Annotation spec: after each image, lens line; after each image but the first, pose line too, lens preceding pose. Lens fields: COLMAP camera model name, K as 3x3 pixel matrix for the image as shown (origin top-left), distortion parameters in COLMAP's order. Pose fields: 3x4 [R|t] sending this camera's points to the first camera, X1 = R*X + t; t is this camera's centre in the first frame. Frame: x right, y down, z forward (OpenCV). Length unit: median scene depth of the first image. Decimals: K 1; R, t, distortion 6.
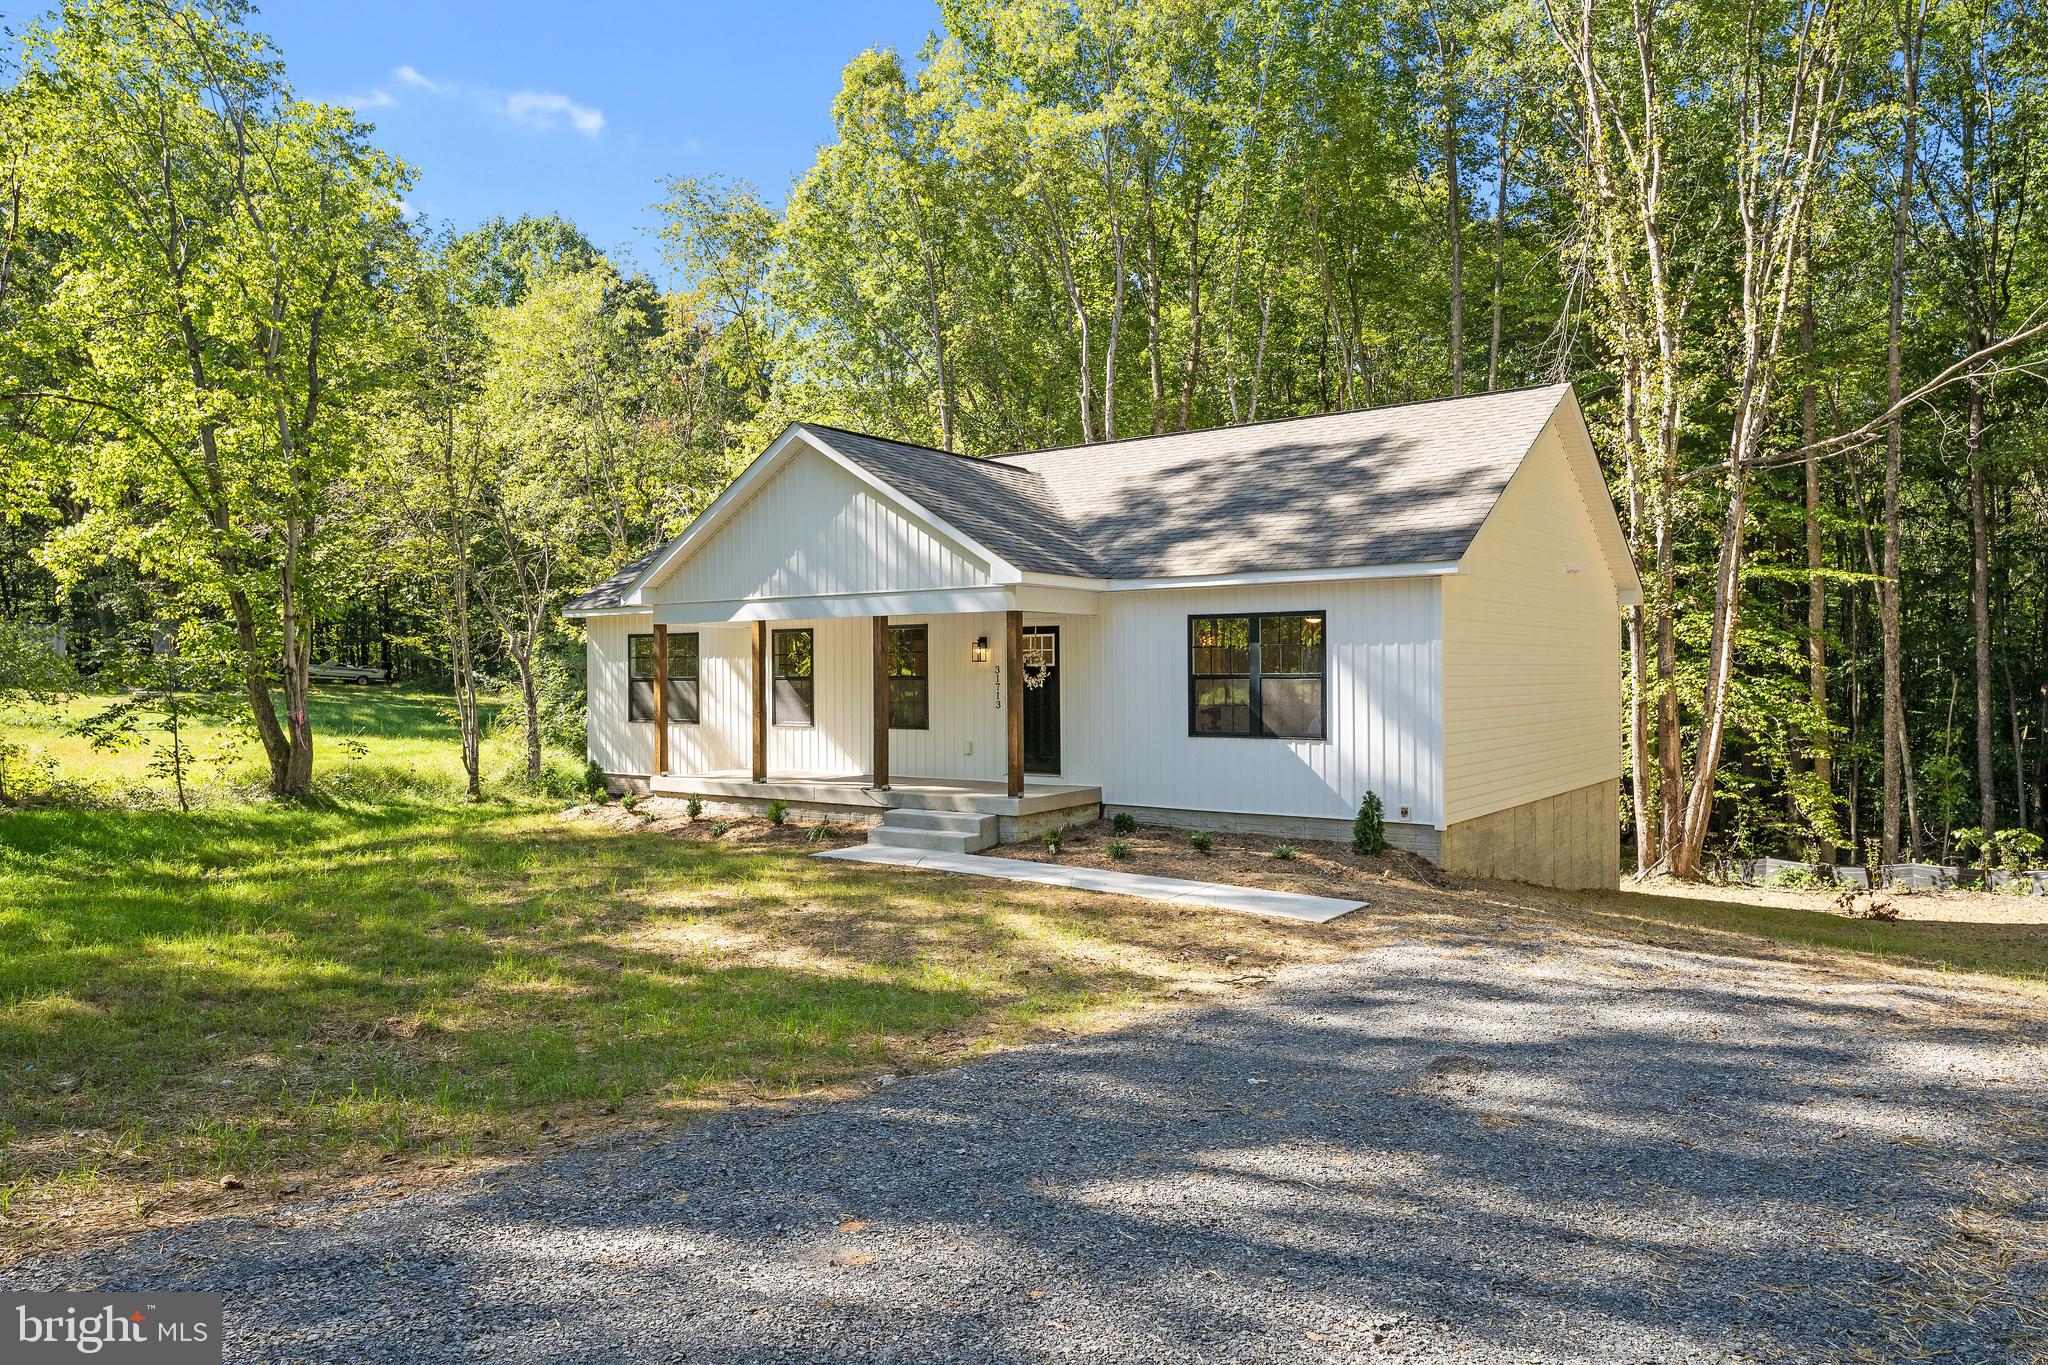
lens RADIAL K [[1441.6, 0, 1028.6], [0, 1441.6, 678.6], [0, 0, 1]] dist [0.039515, -0.002559]
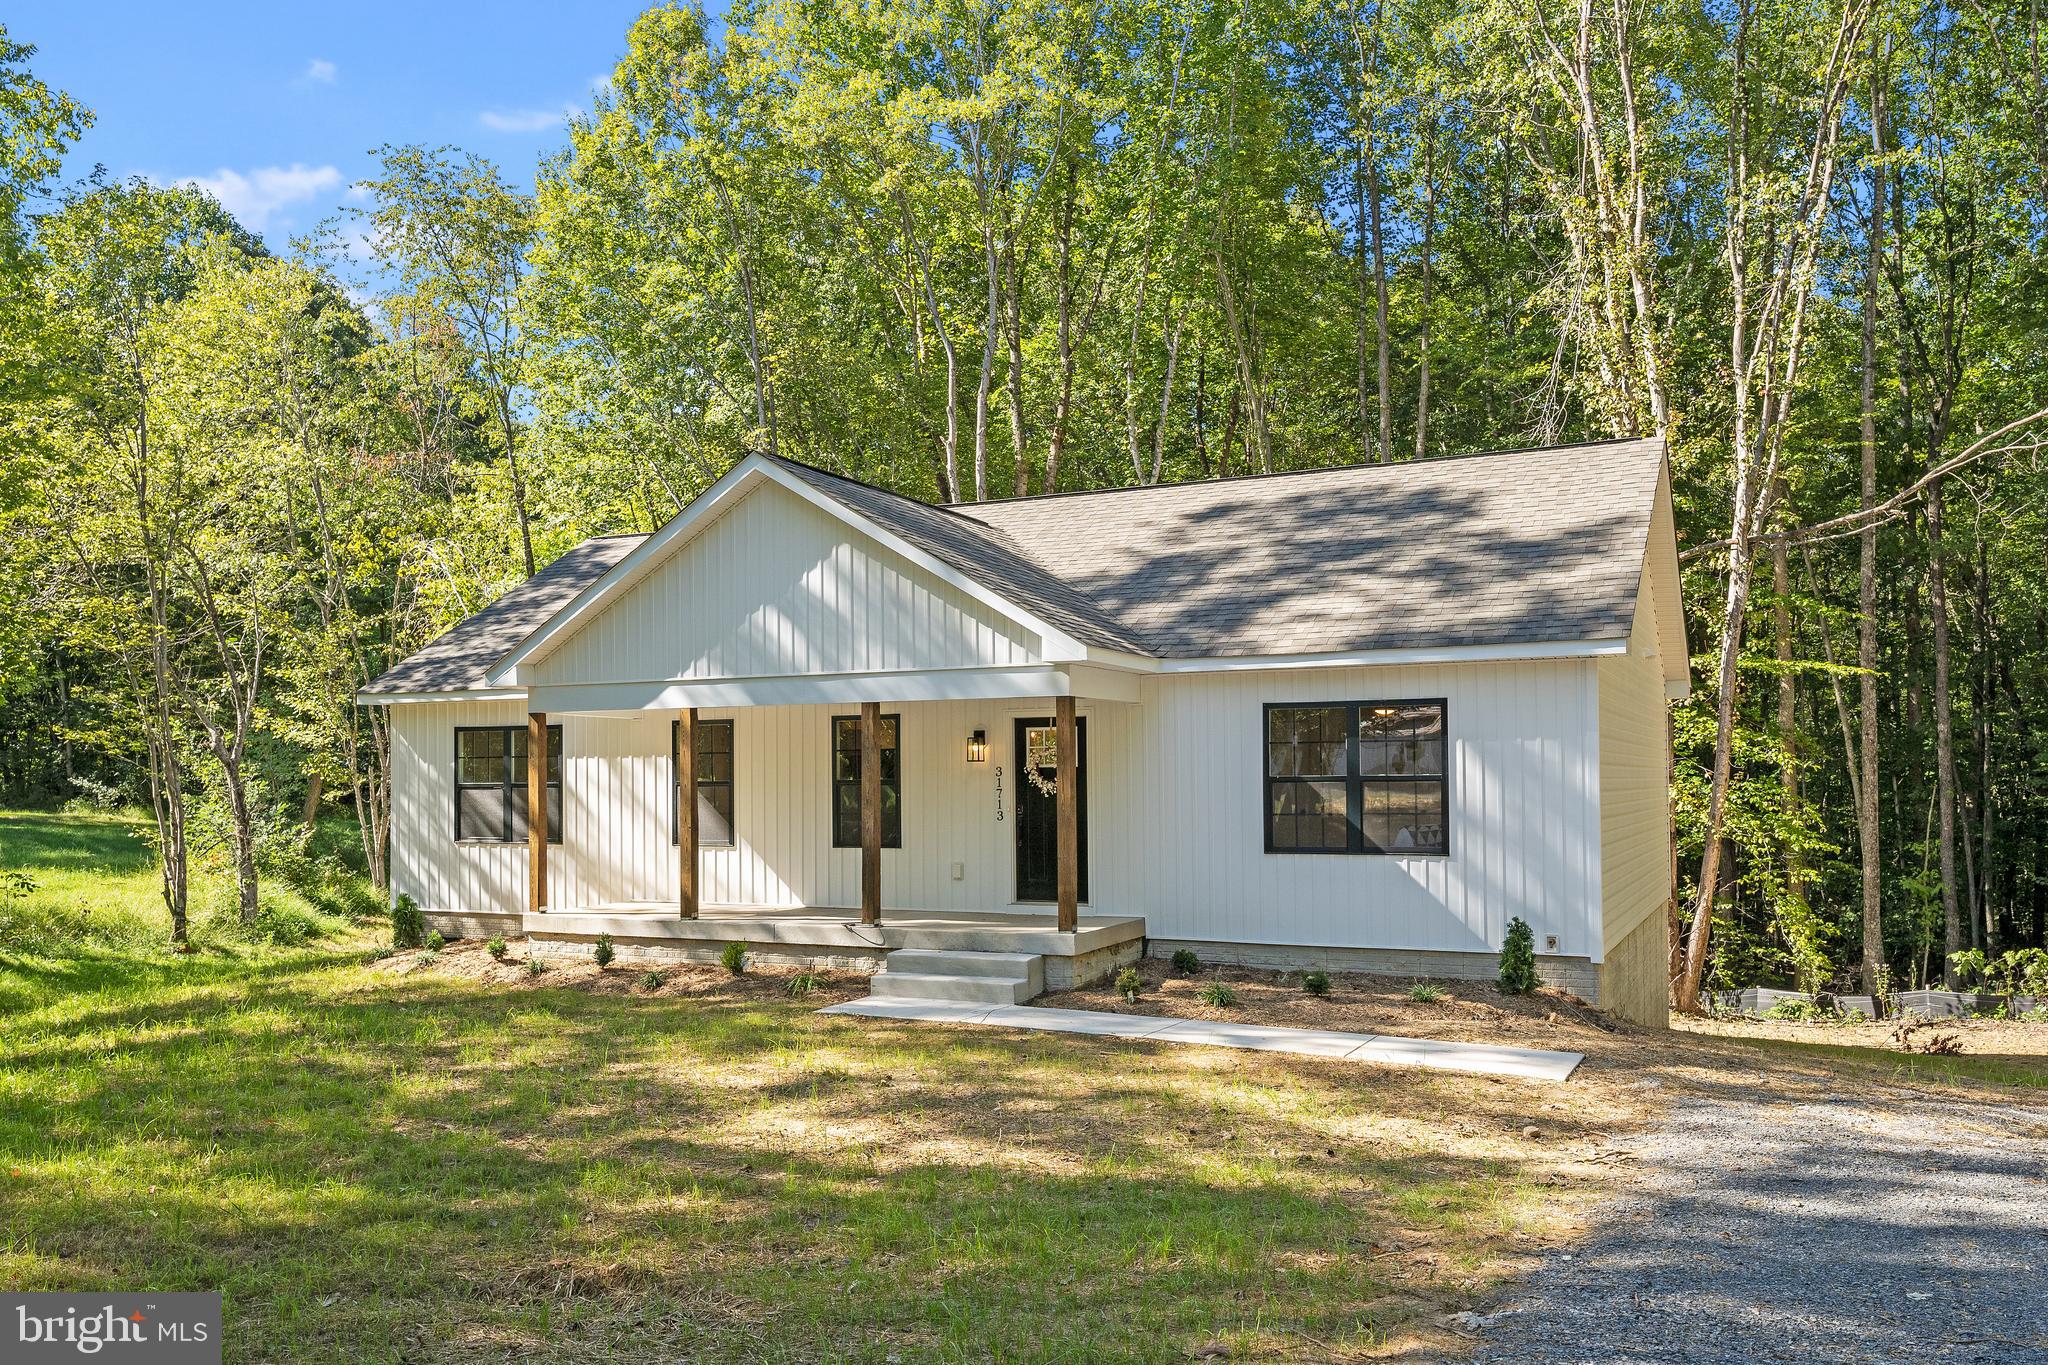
lens RADIAL K [[1722.4, 0, 1021.0], [0, 1722.4, 747.4], [0, 0, 1]] dist [0.033552, -0.012911]
pose [[0.984415, 0.002211, 0.175848, -0.149816], [0.002188, 0.999690, -0.024820, 0.003454], [-0.175848, 0.024818, 0.984104, 0.055237]]
